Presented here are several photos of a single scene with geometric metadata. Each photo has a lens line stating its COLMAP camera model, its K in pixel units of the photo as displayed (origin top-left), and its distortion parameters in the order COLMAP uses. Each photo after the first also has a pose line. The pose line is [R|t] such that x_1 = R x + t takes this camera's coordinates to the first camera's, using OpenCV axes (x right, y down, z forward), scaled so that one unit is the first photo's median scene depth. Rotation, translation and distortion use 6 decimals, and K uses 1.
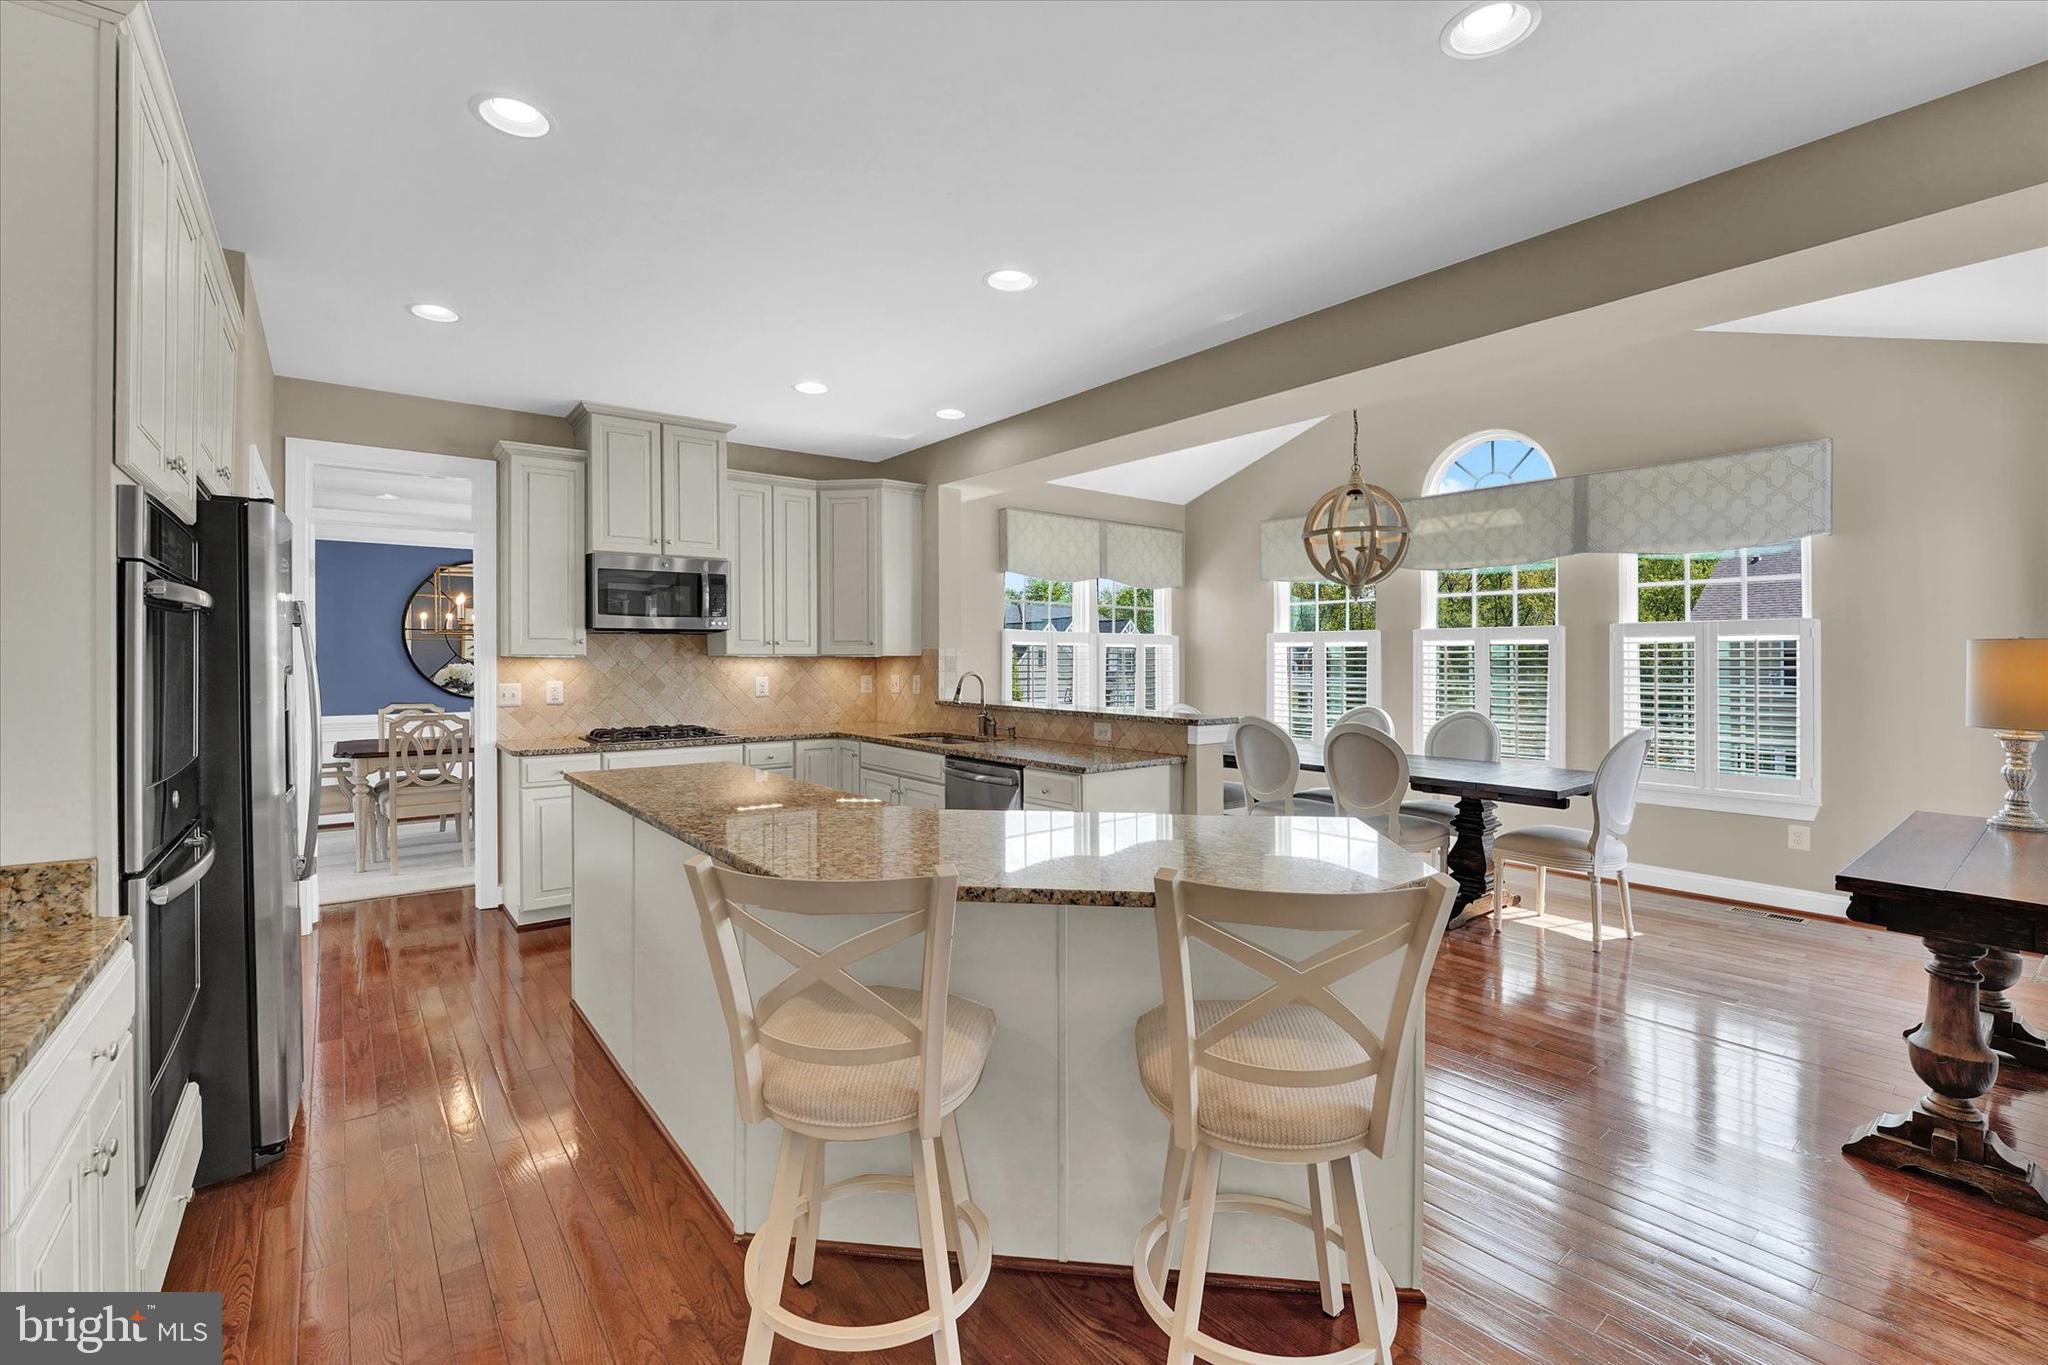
lens RADIAL K [[872.8, 0, 1019.6], [0, 872.8, 663.9], [0, 0, 1]] dist [-0.009769, 0.003111]
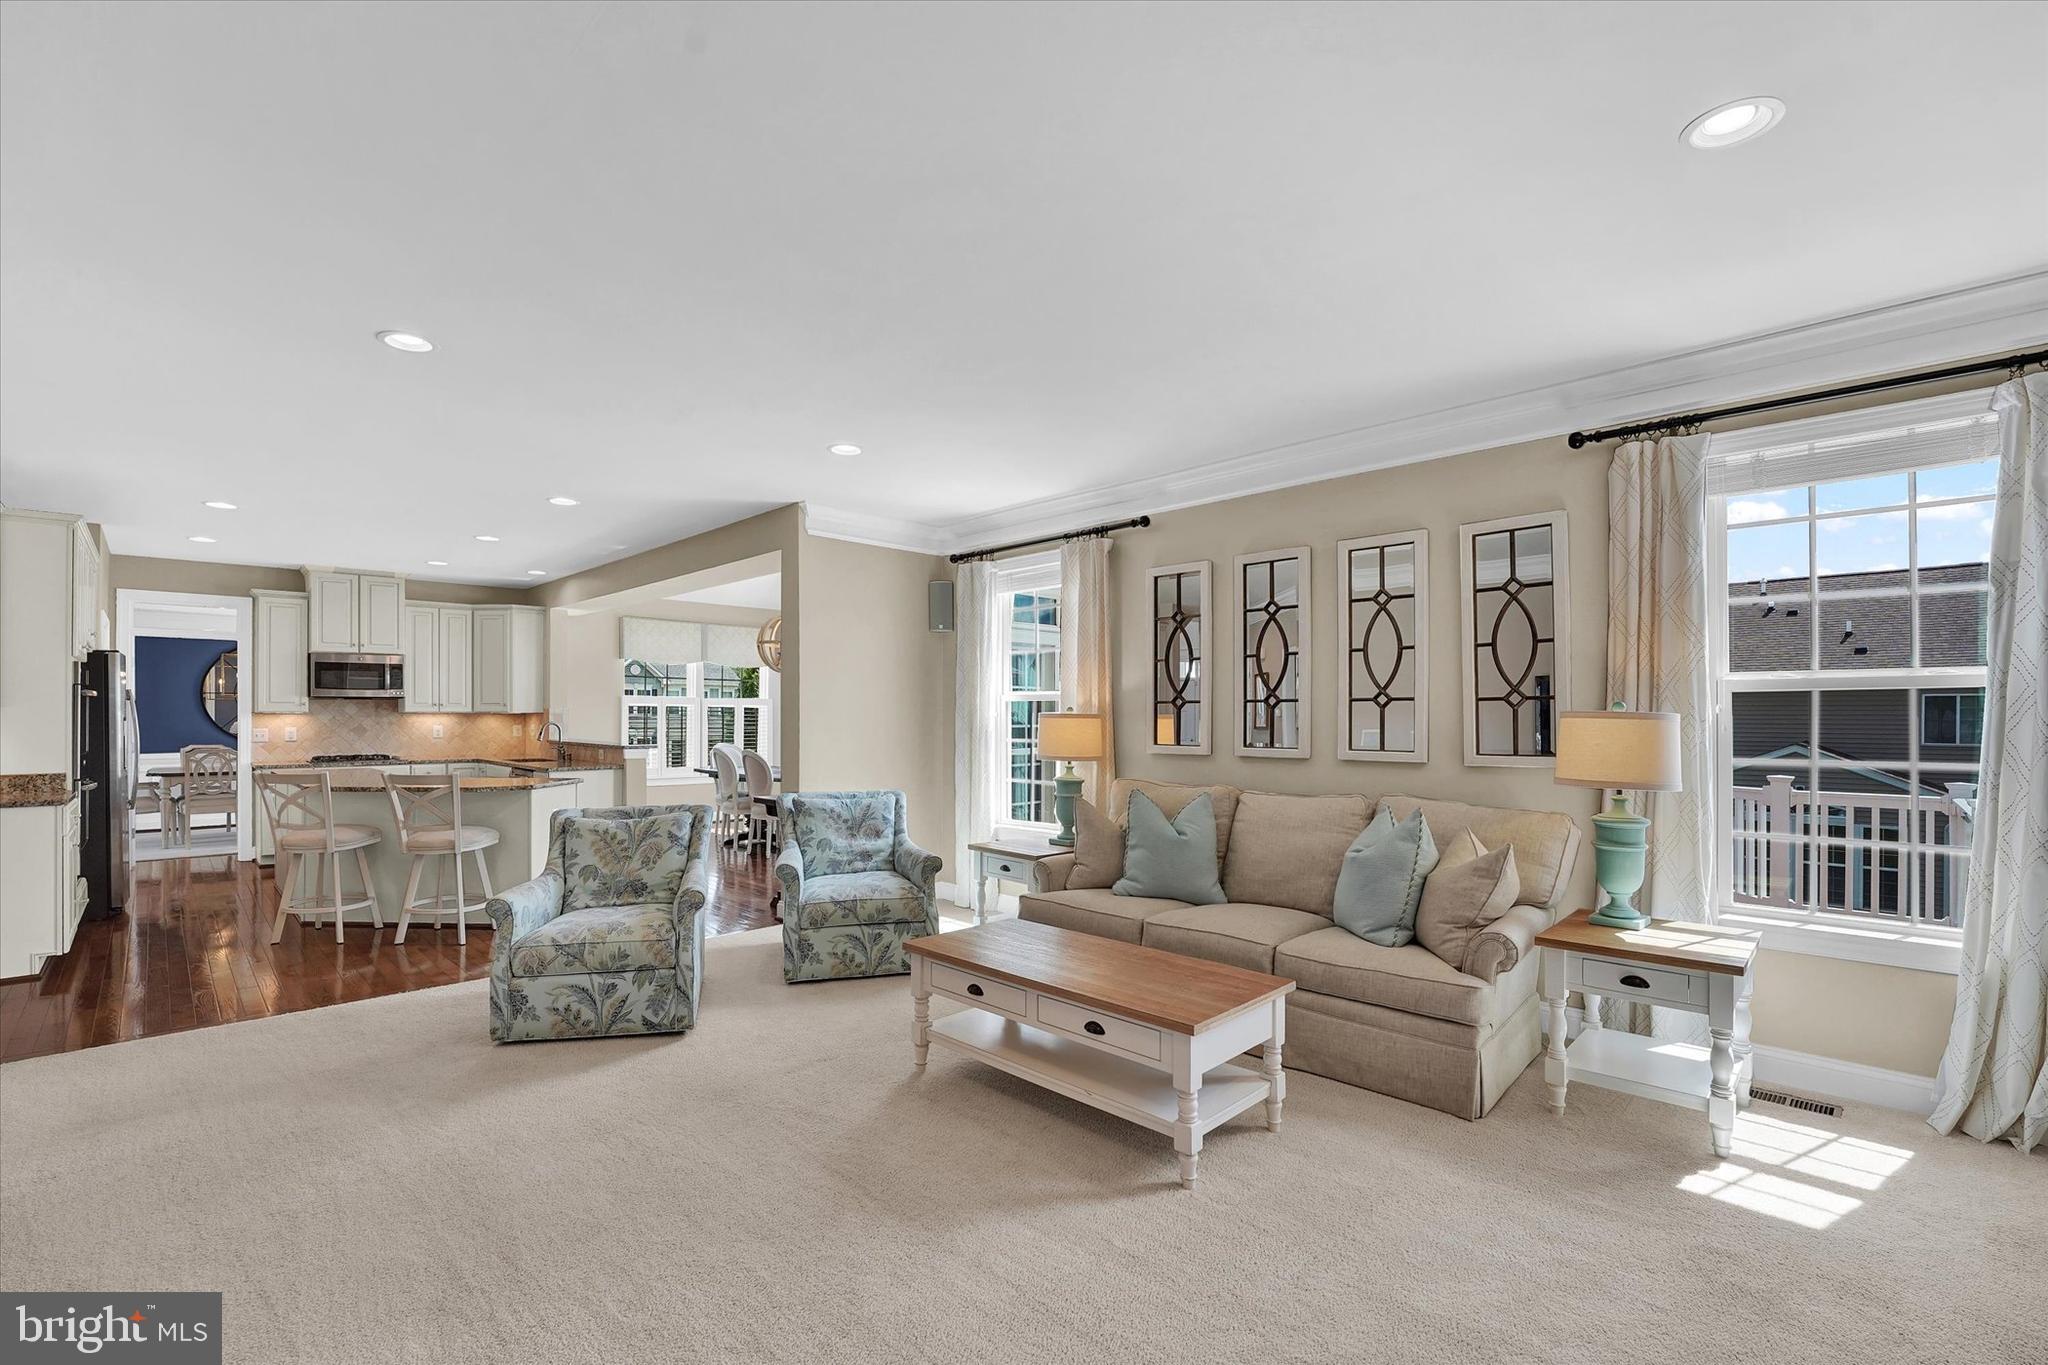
lens RADIAL K [[872.8, 0, 983.0], [0, 872.8, 712.0], [0, 0, 1]] dist [-0.009769, 0.003111]
pose [[0.995387, -0.000147, 0.095942, 0.589054], [0.000988, 0.999961, -0.008722, 0.005111], [-0.095937, 0.008776, 0.995349, -0.736572]]
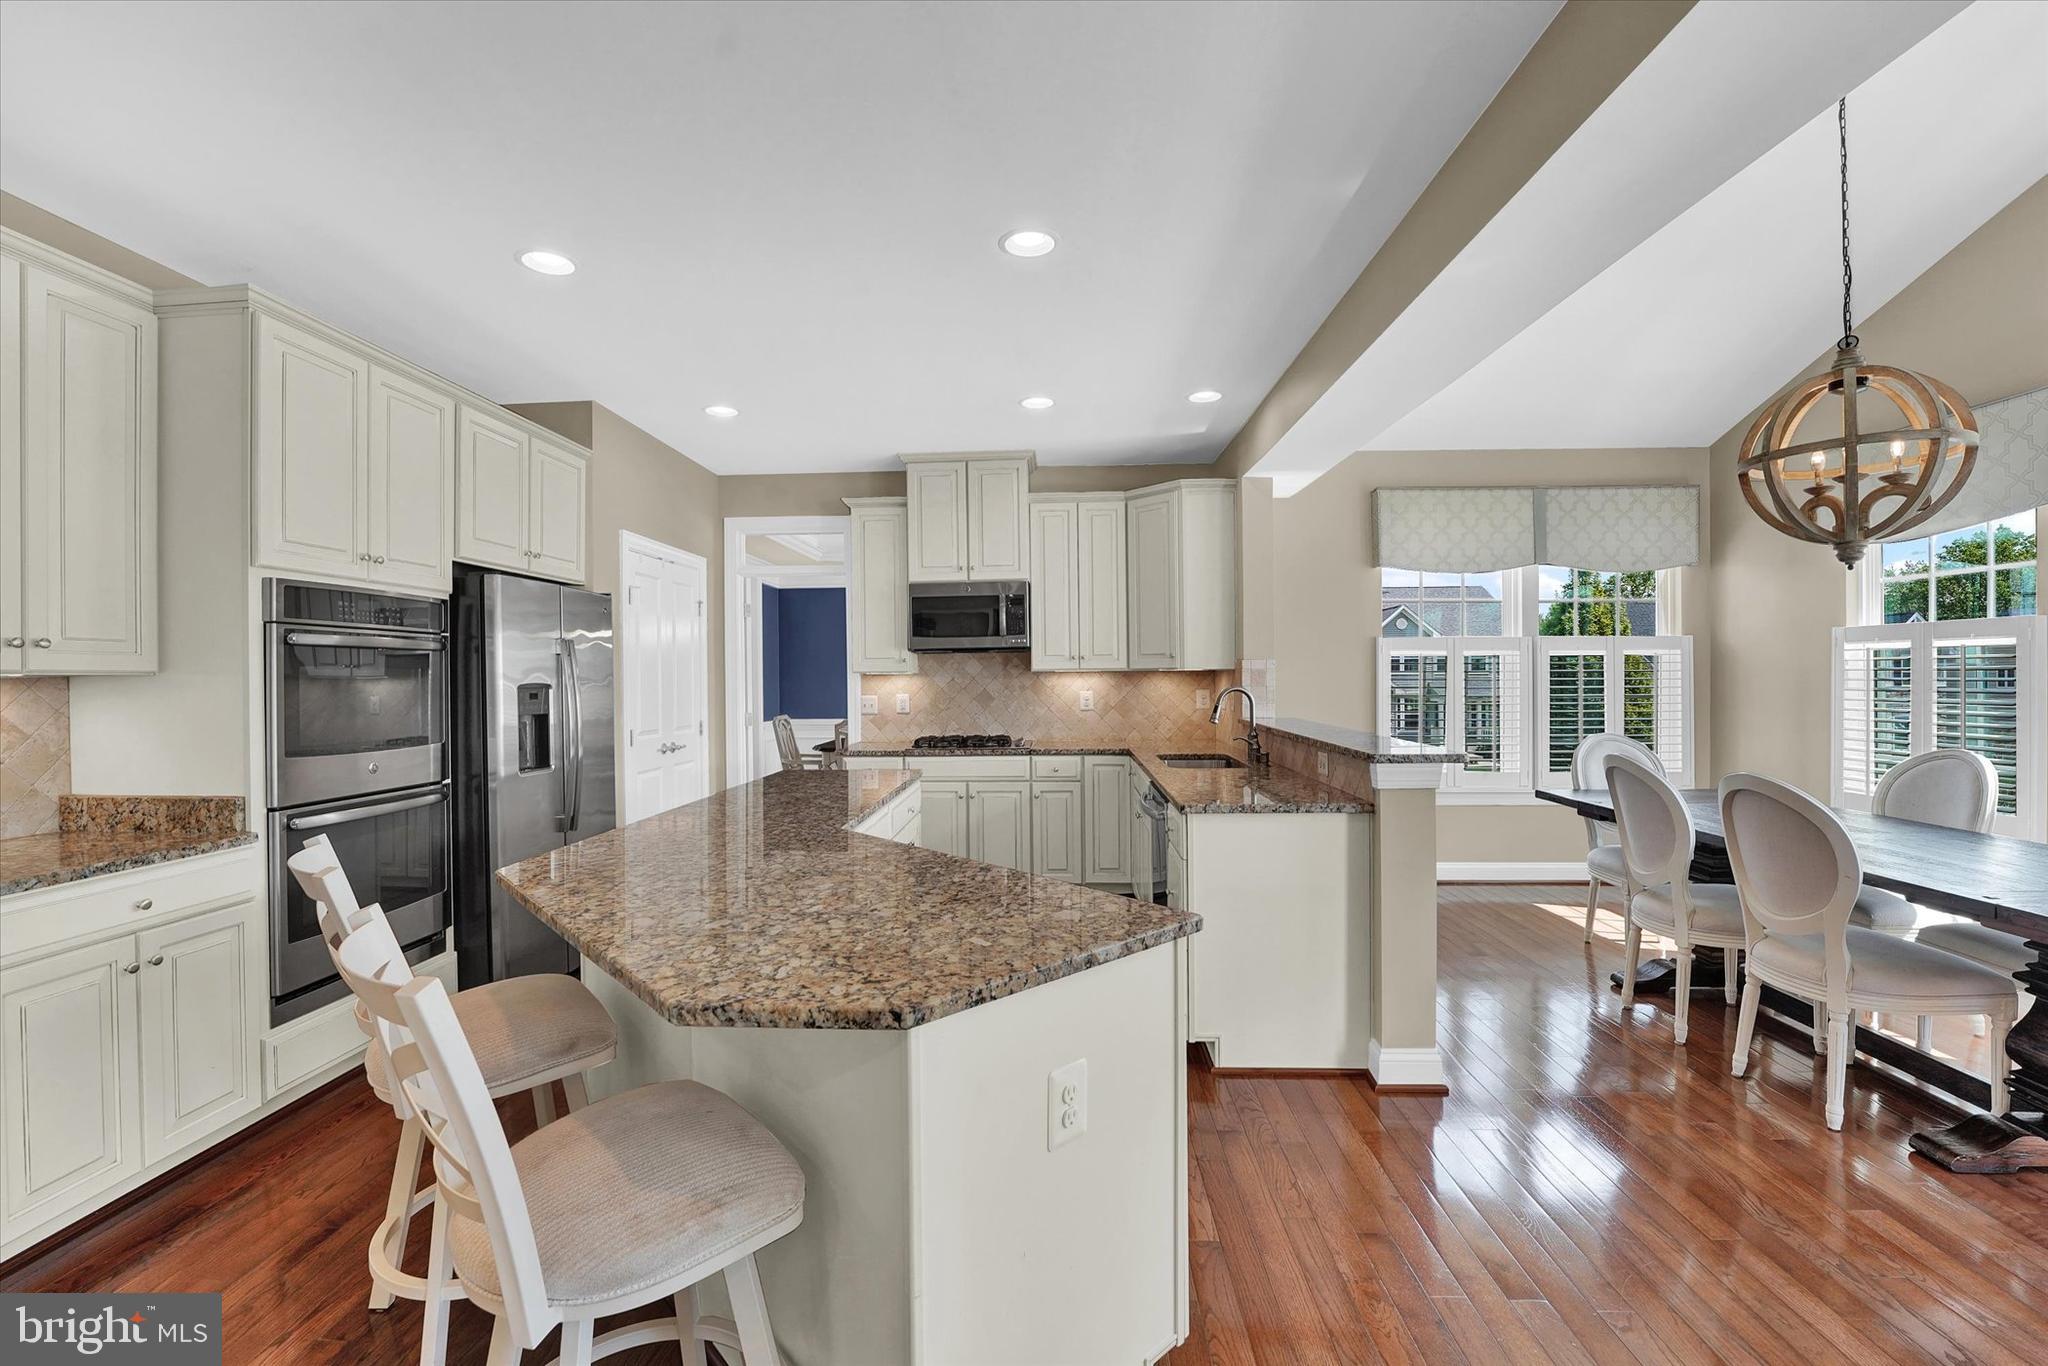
lens RADIAL K [[872.8, 0, 1006.9], [0, 872.8, 676.3], [0, 0, 1]] dist [-0.009769, 0.003111]
pose [[0.759327, -0.004049, -0.650696, 0.320958], [0.003886, 0.999991, -0.001688, -0.001490], [0.650697, -0.001246, 0.759336, 0.180305]]
